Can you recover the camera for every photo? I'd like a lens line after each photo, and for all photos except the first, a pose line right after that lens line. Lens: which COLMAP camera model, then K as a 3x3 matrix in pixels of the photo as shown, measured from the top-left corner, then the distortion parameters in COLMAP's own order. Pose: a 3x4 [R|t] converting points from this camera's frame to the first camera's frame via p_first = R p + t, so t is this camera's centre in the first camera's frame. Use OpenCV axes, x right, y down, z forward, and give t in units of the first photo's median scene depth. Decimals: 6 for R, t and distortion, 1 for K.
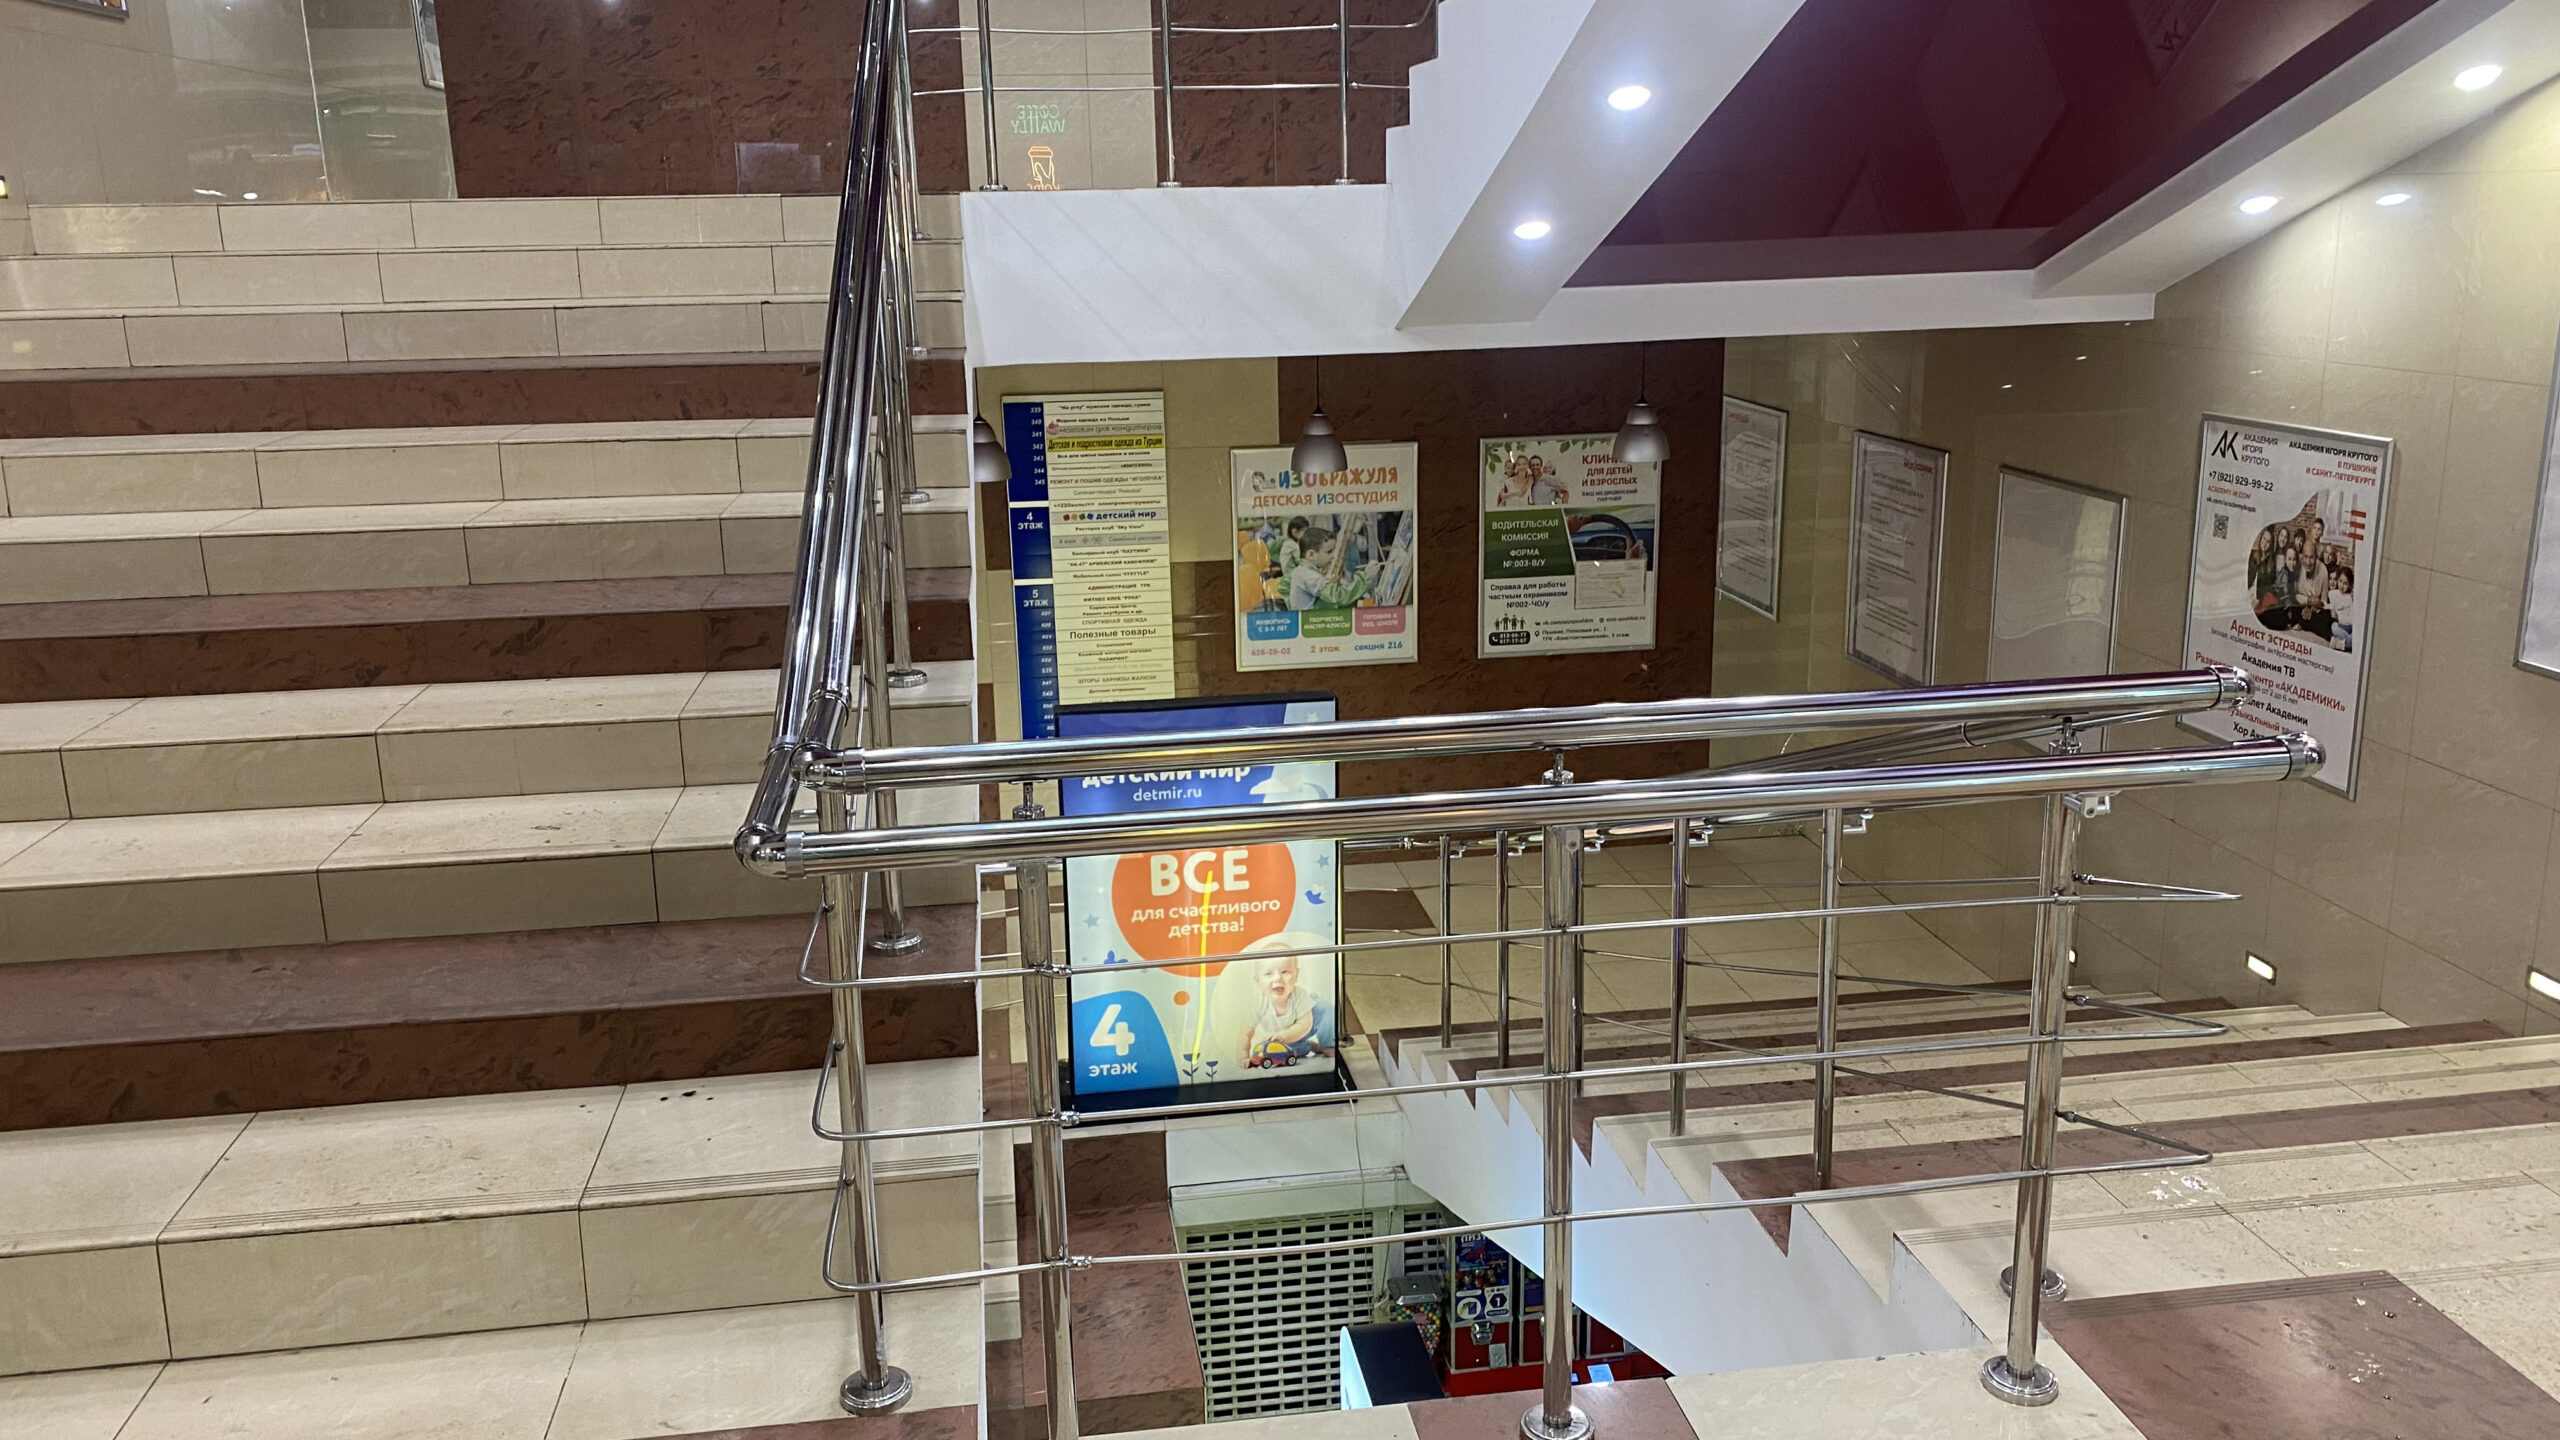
lens RADIAL K [[1943.0, 0, 1282.9], [0, 1943.0, 711.0], [0, 0, 1]] dist [0.037259, -0.074258]
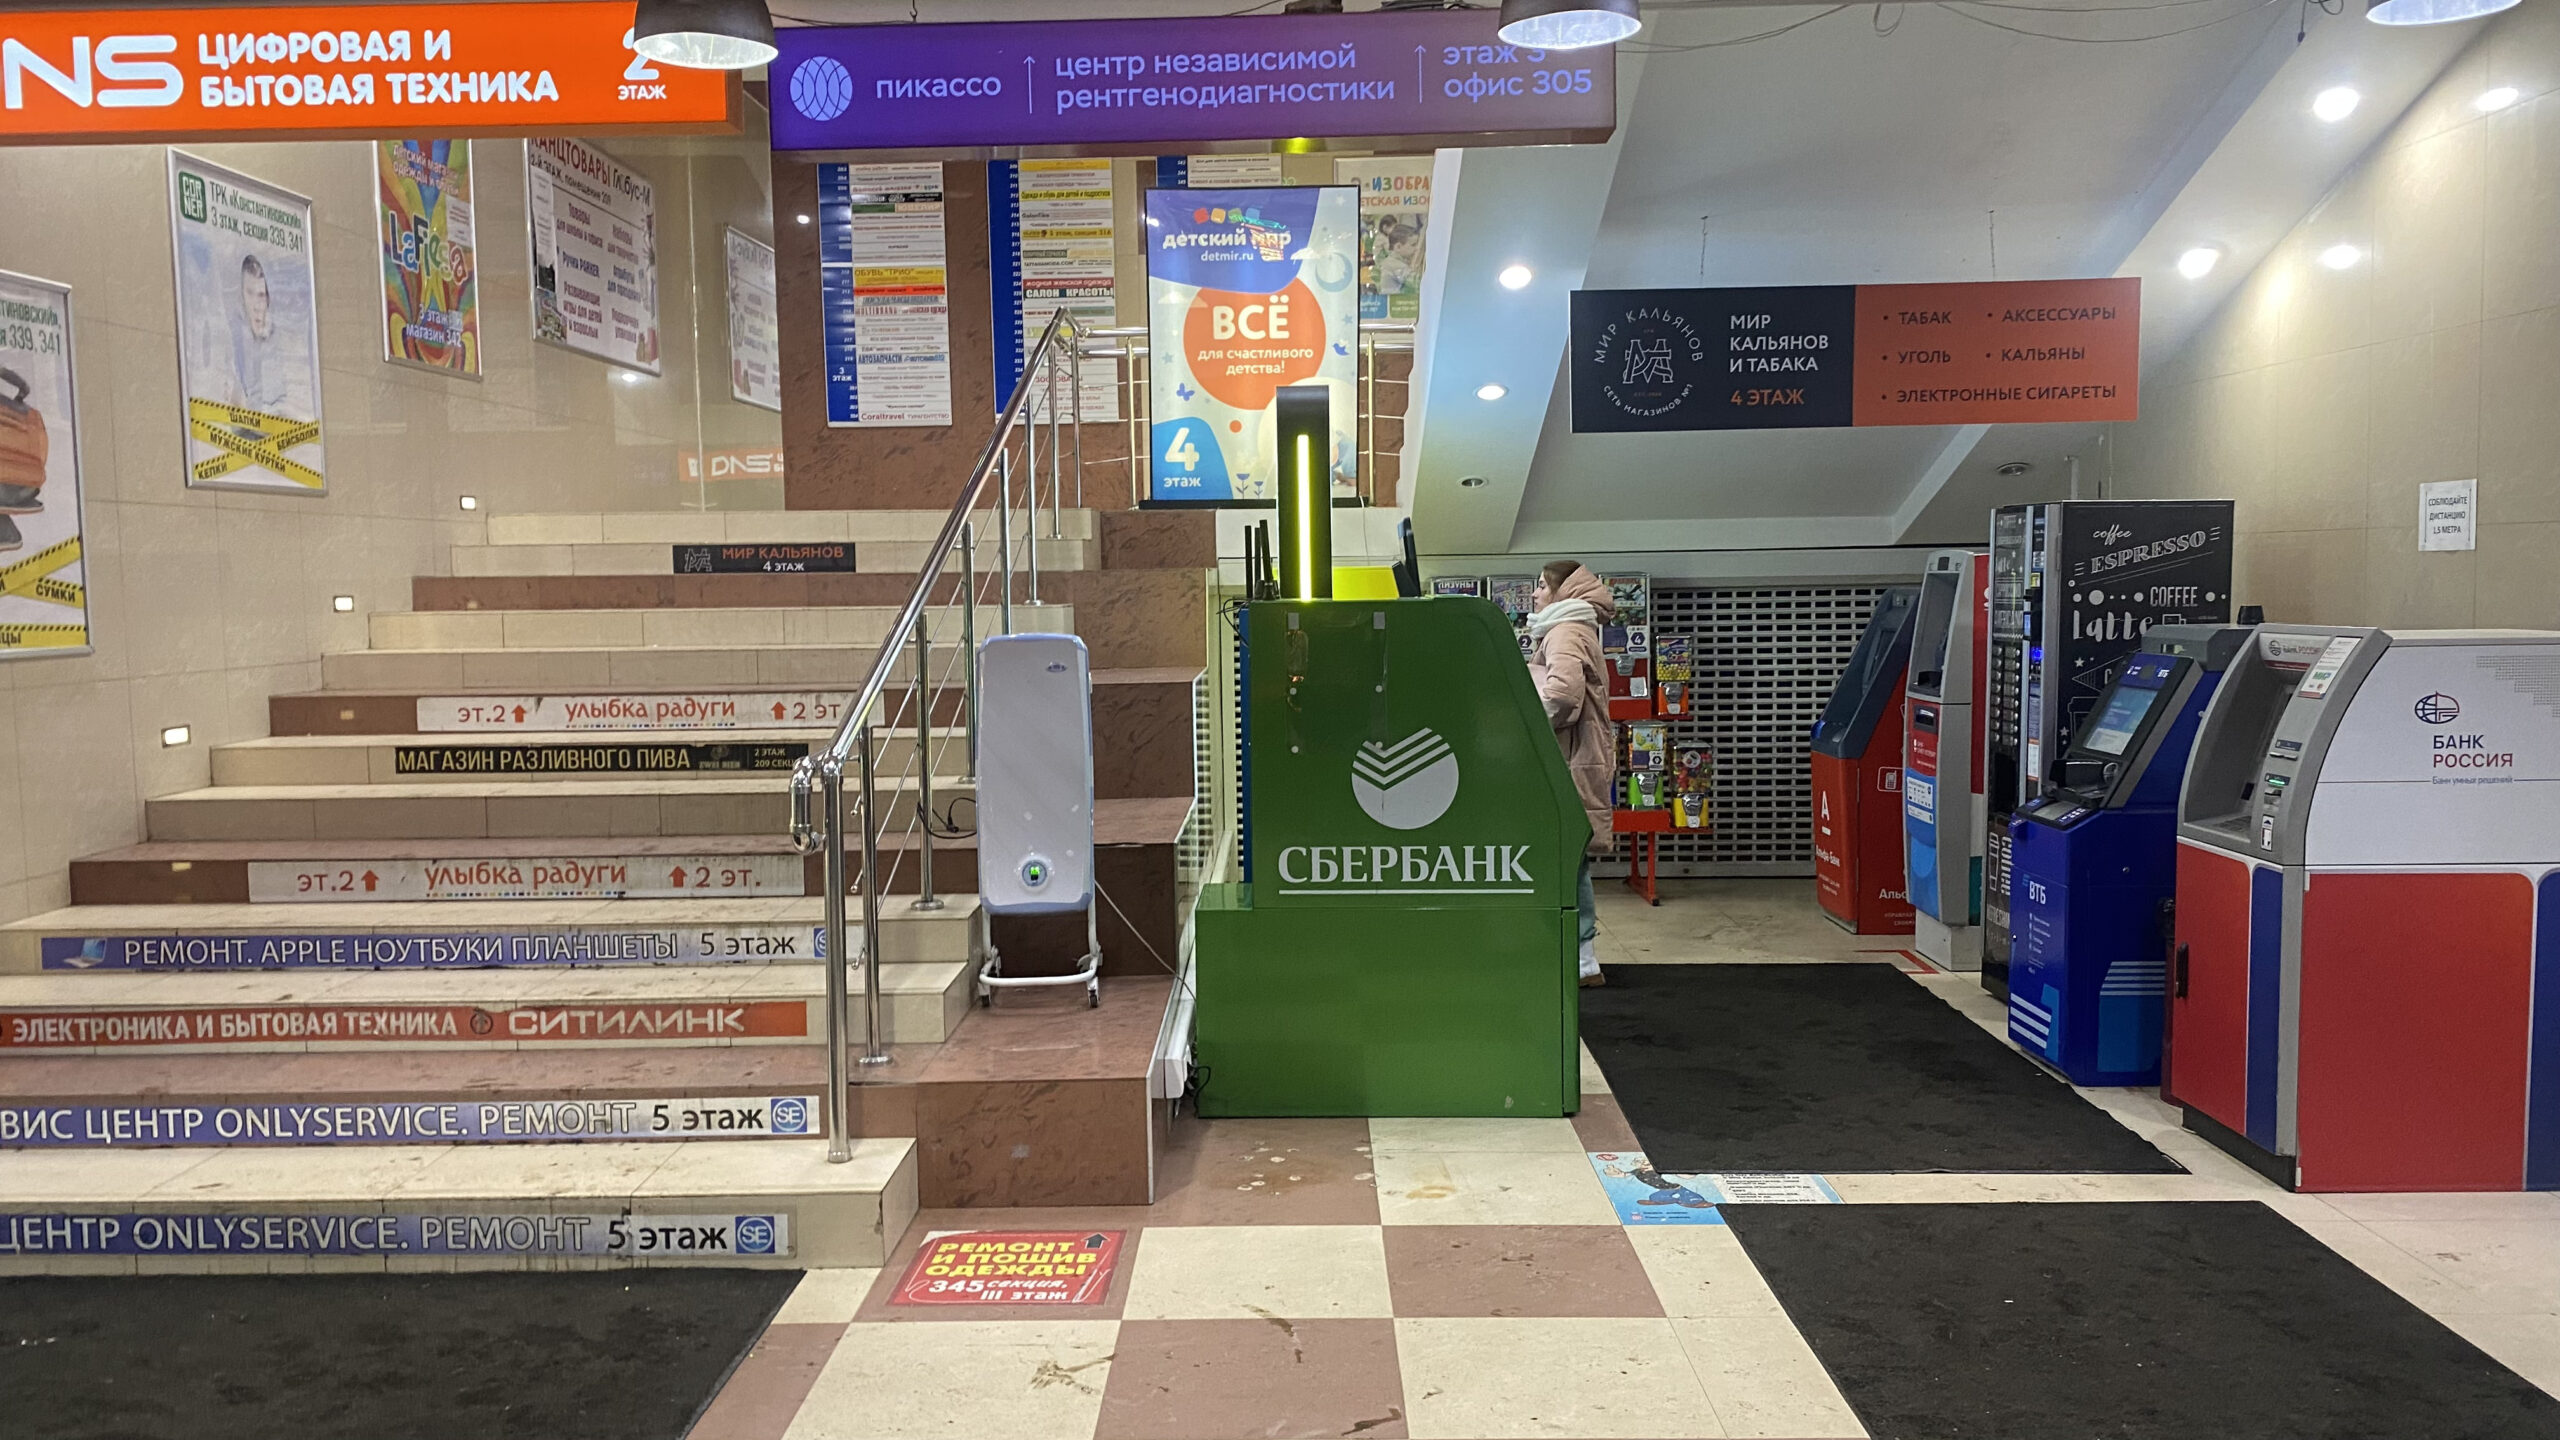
lens RADIAL K [[1943.0, 0, 1277.2], [0, 1943.0, 724.9], [0, 0, 1]] dist [0.037259, -0.074258]
pose [[0.987200, 0.016206, -0.158663, 0.184843], [-0.040465, 0.987723, -0.150886, 0.541698], [0.154270, 0.155375, 0.975735, -0.230356]]
